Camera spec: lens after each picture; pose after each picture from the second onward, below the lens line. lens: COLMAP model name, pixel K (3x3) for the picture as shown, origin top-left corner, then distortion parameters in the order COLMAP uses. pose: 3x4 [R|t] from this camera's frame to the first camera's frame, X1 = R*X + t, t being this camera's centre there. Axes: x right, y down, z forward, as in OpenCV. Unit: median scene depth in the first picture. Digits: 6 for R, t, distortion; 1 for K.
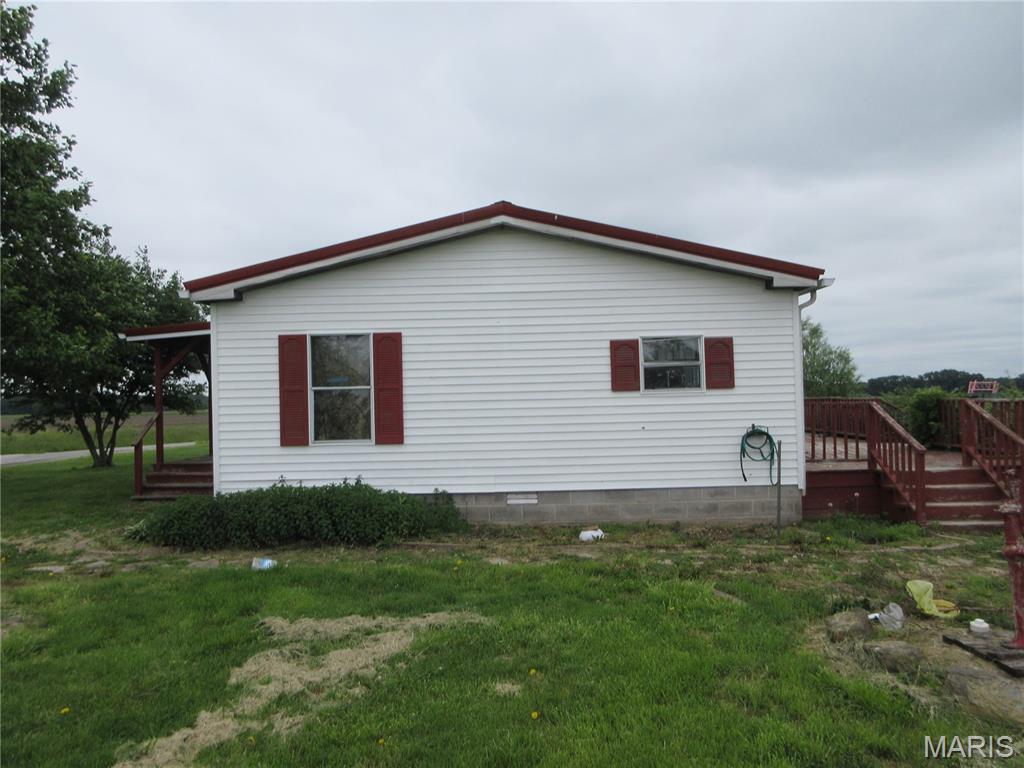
lens RADIAL K [[758.3, 0, 517.1], [0, 758.3, 385.2], [0, 0, 1]] dist [0.021482, -0.020285]
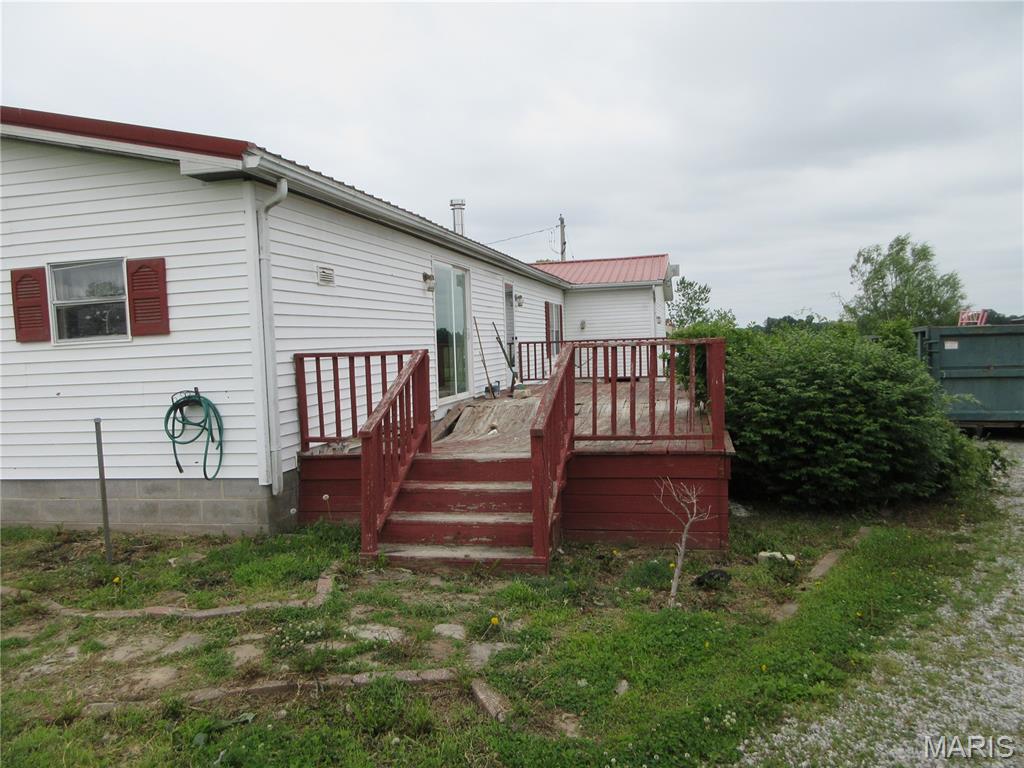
lens RADIAL K [[758.3, 0, 507.8], [0, 758.3, 381.5], [0, 0, 1]] dist [0.021482, -0.020285]
pose [[0.969276, -0.006902, -0.245879, 0.741588], [0.024130, 0.997453, 0.067120, 0.007618], [0.244790, -0.070990, 0.966974, 0.420615]]
